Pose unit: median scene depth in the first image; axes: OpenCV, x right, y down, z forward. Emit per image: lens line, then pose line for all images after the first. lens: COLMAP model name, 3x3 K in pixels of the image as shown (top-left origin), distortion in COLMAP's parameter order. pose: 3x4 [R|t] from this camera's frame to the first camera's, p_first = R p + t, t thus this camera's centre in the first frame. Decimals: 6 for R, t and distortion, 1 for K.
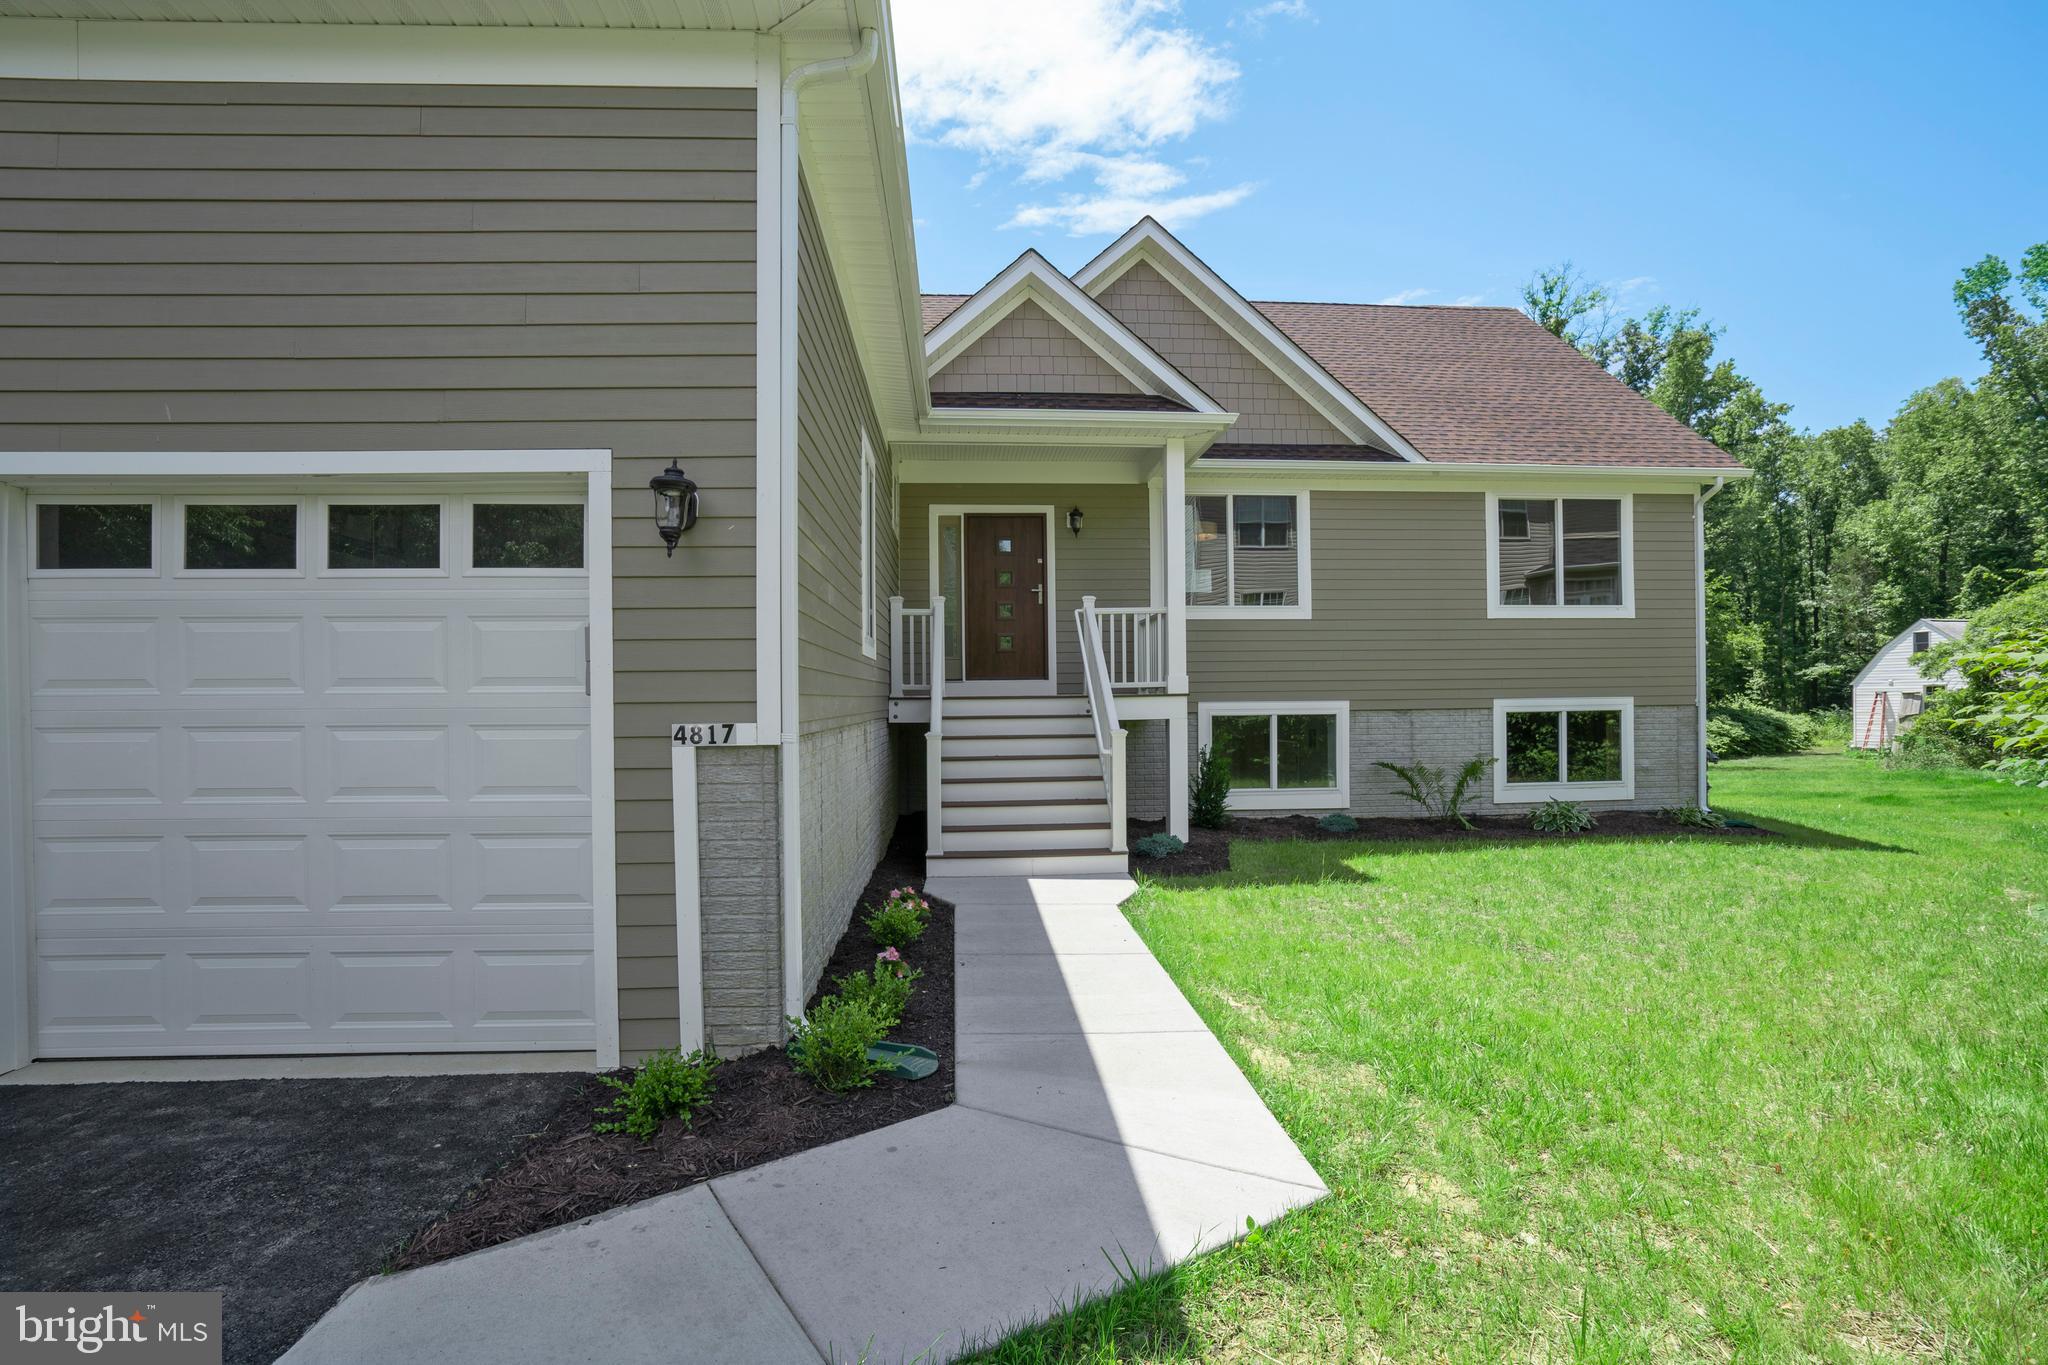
lens RADIAL K [[976.4, 0, 1021.7], [0, 976.4, 700.8], [0, 0, 1]] dist [-0.002257, 0.000330]
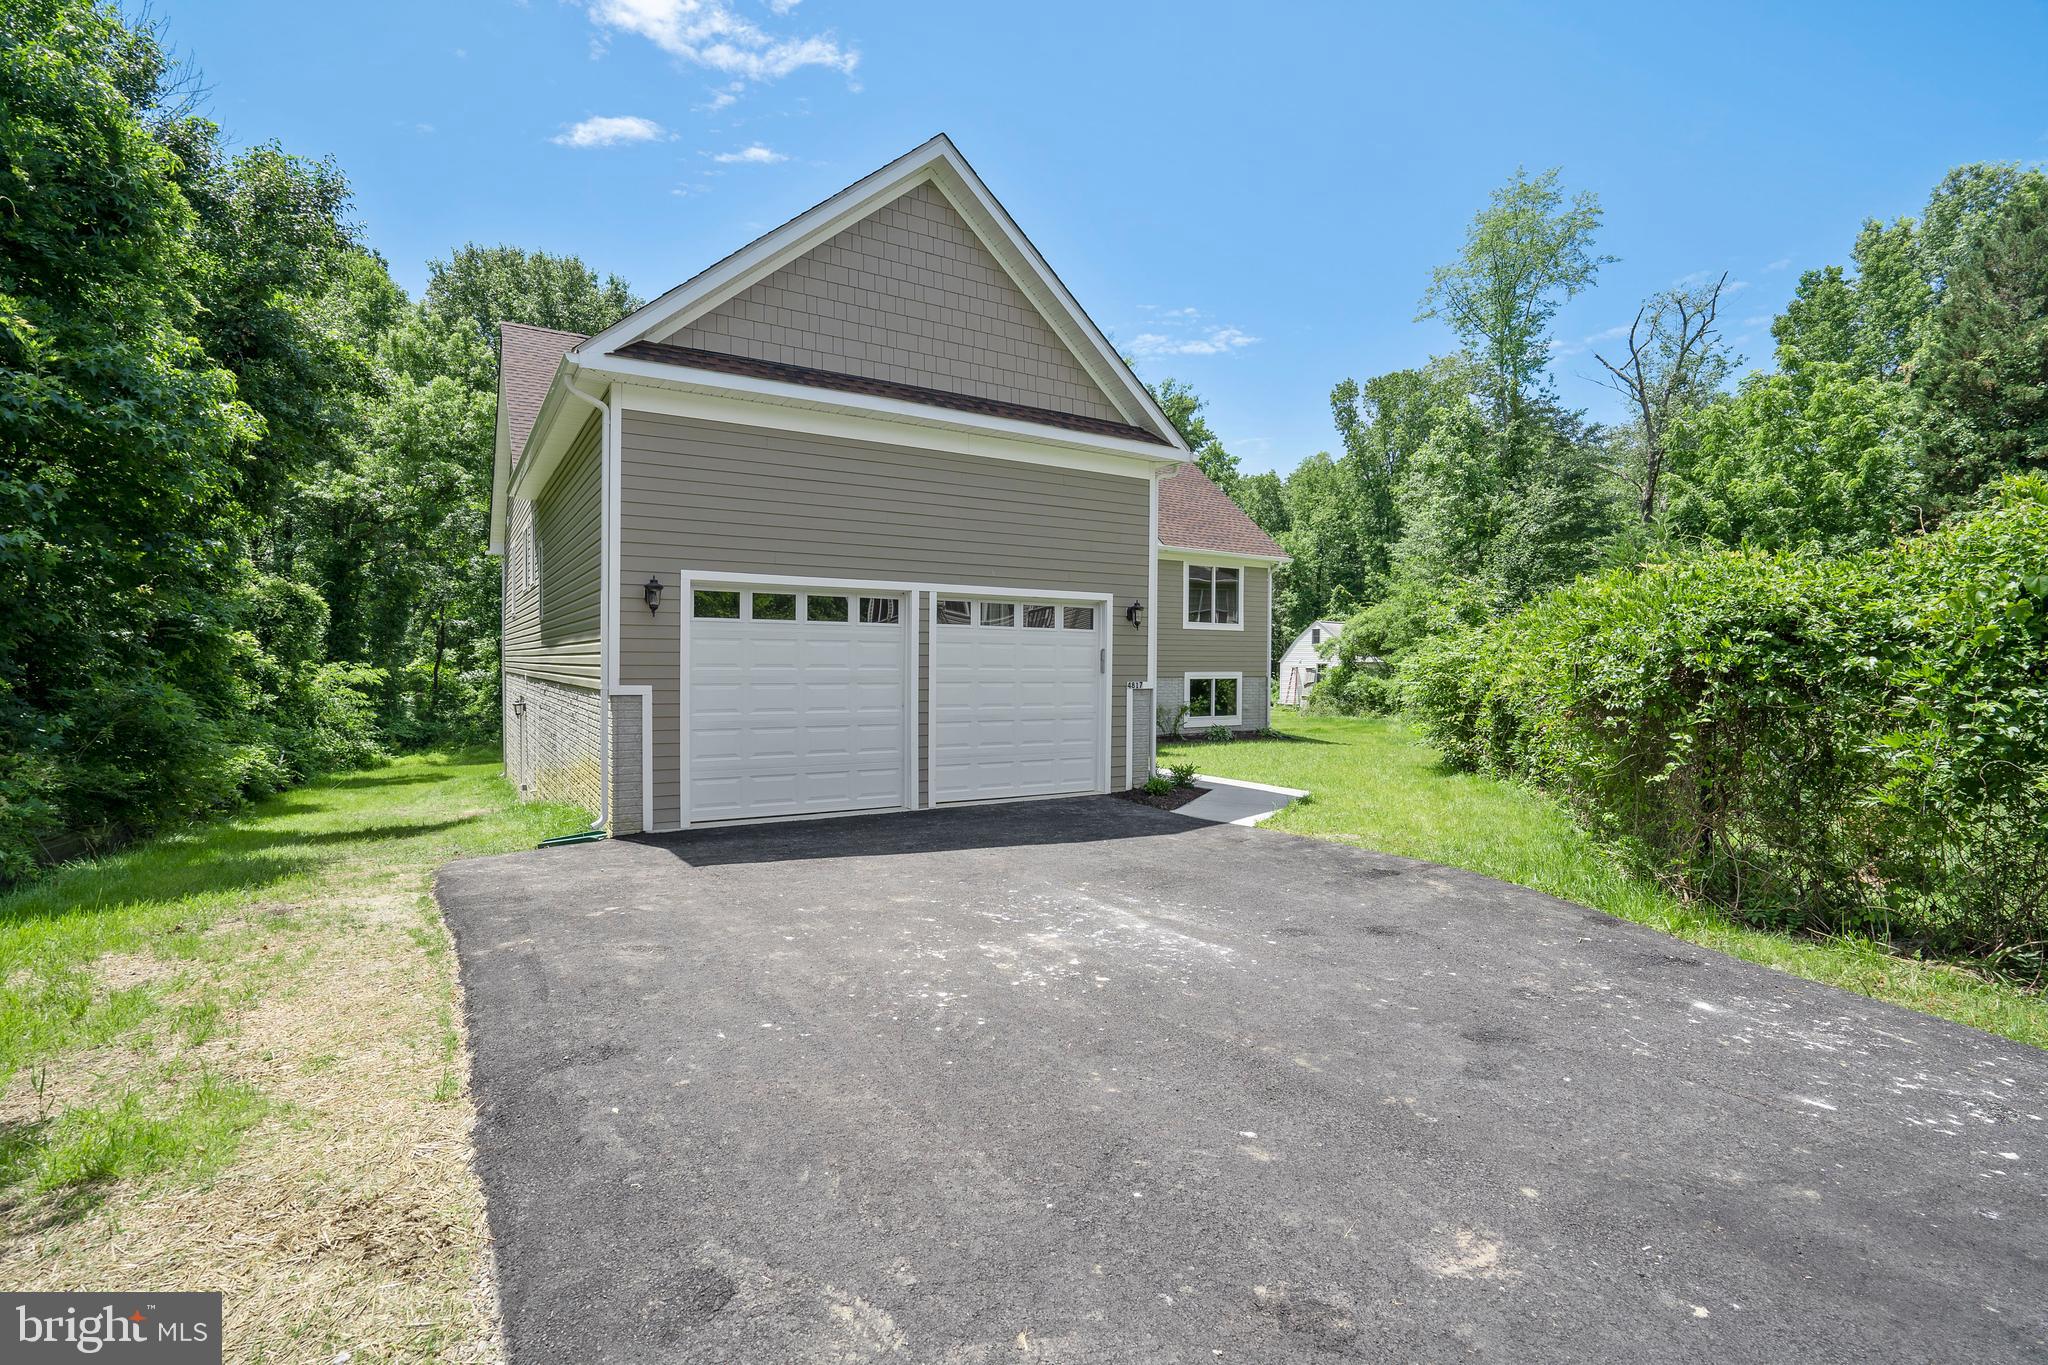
lens RADIAL K [[997.9, 0, 1024.0], [0, 997.9, 682.5], [0, 0, 1]] dist [-0.030311, 0.000038]
pose [[0.882145, 0.011098, 0.470848, -0.669190], [-0.021513, 0.999628, 0.016745, -0.006481], [-0.470487, -0.024901, 0.882056, -0.519070]]
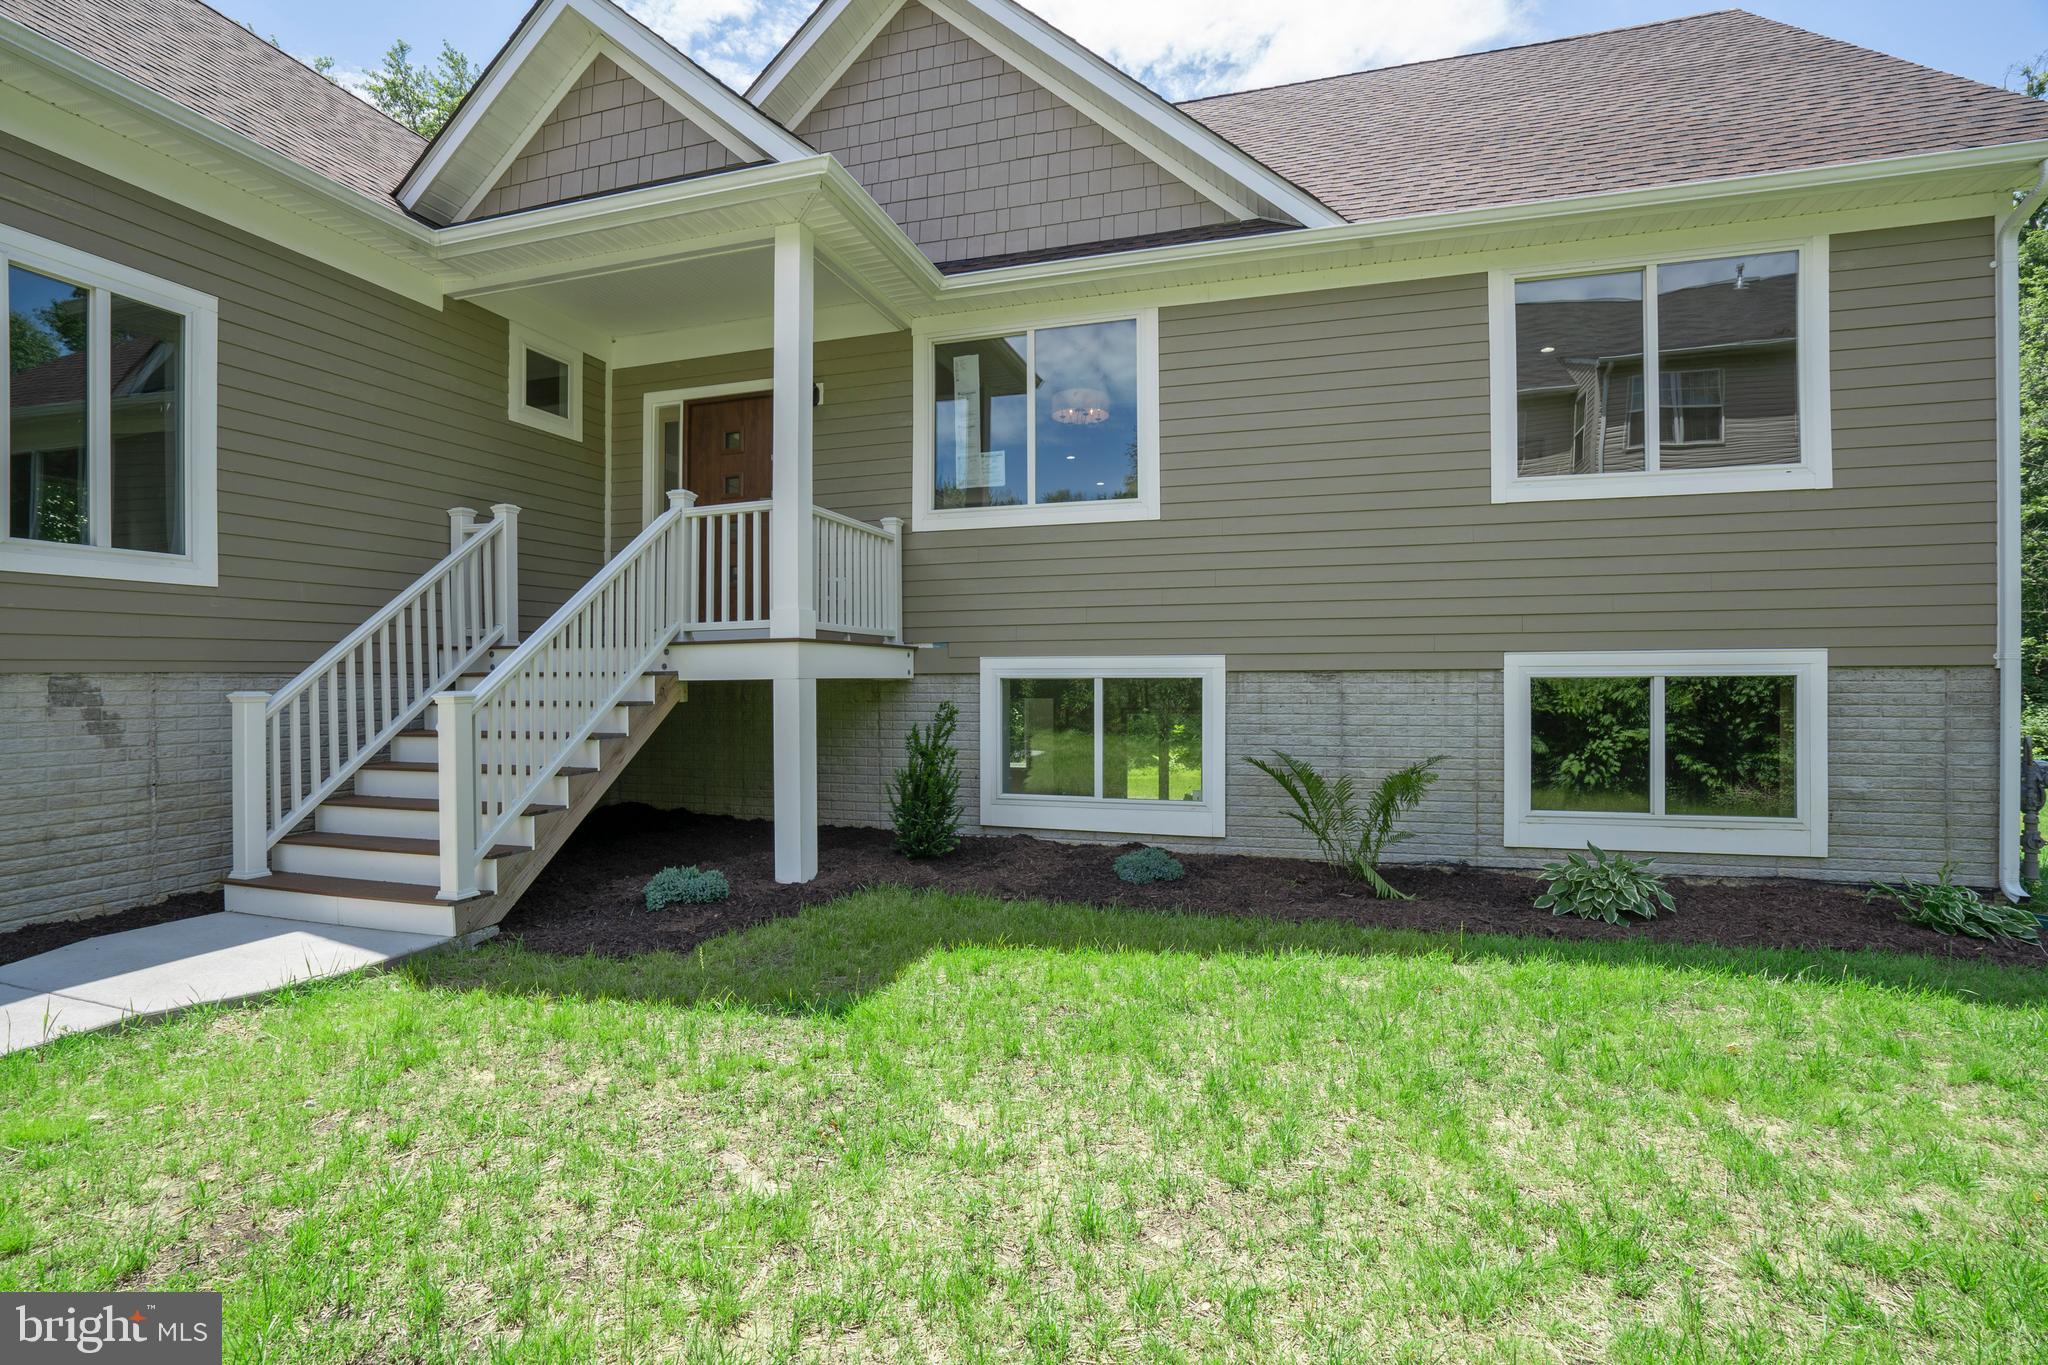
lens RADIAL K [[945.8, 0, 1033.7], [0, 945.8, 678.0], [0, 0, 1]] dist [-0.033388, 0.010605]
pose [[0.928418, 0.008454, -0.371442, 0.432633], [-0.007047, 0.999962, 0.005143, 0.011293], [0.371472, -0.002157, 0.928442, 0.421670]]
